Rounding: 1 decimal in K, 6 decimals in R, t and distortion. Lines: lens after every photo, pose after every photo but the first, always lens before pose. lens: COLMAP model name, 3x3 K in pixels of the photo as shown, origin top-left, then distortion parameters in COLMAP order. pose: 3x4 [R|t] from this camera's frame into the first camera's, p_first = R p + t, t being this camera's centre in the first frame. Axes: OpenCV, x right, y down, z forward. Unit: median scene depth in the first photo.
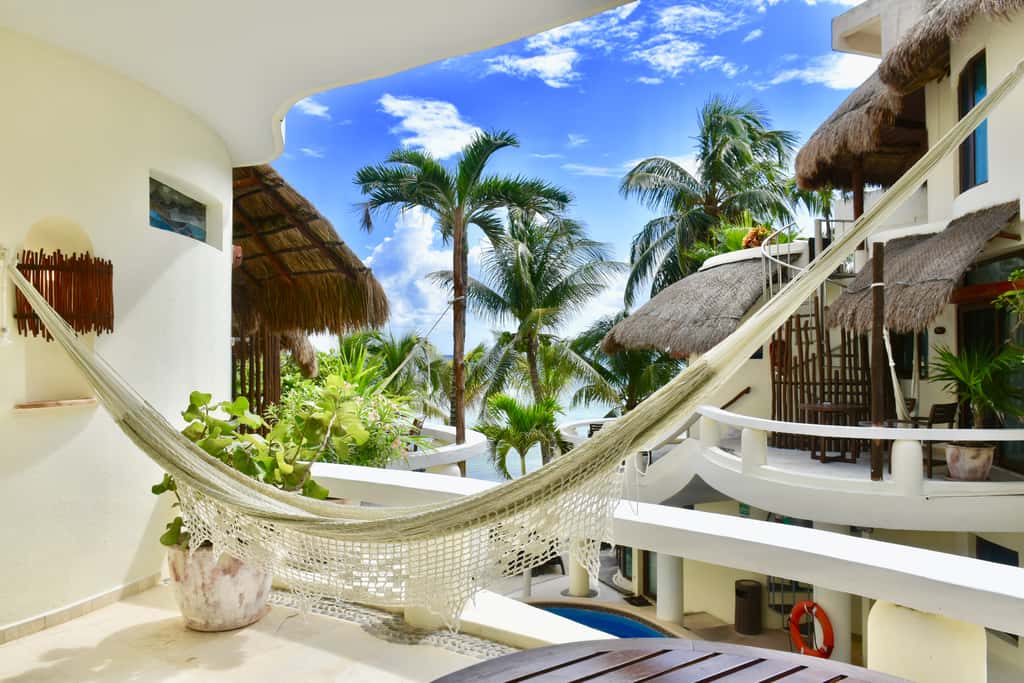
lens RADIAL K [[789.0, 0, 511.7], [0, 789.0, 339.4], [0, 0, 1]] dist [-0.019191, -0.002796]
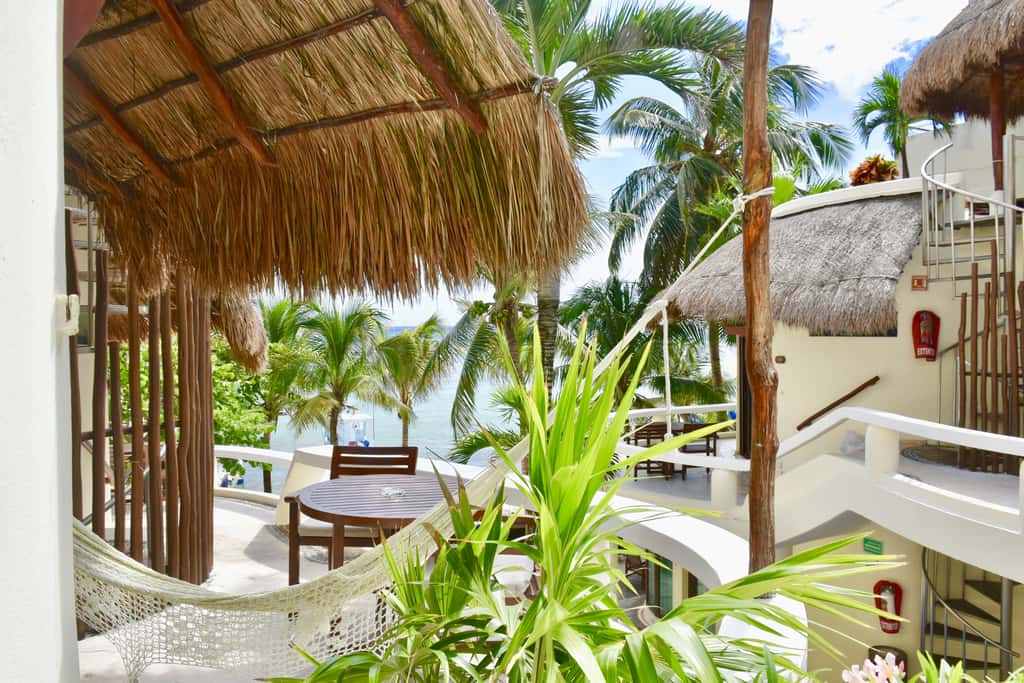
lens RADIAL K [[789.0, 0, 513.2], [0, 789.0, 341.0], [0, 0, 1]] dist [-0.019191, -0.002796]
pose [[0.993070, -0.005270, 0.117403, -0.121066], [0.000797, 0.999273, 0.038113, 0.000897], [-0.117518, -0.037755, 0.992353, 0.358315]]
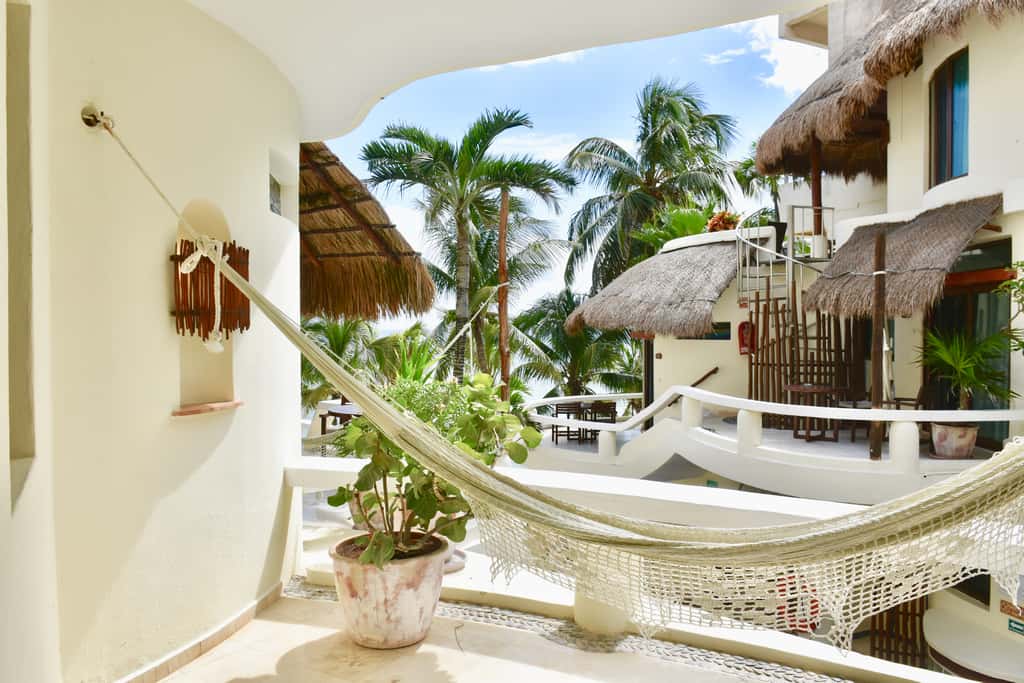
lens RADIAL K [[789.0, 0, 512.7], [0, 789.0, 340.1], [0, 0, 1]] dist [-0.019191, -0.002796]
pose [[0.992505, 0.000763, 0.122200, -0.096256], [-0.004818, 0.999447, 0.032893, -0.008270], [-0.122107, -0.033235, 0.991960, 0.015447]]
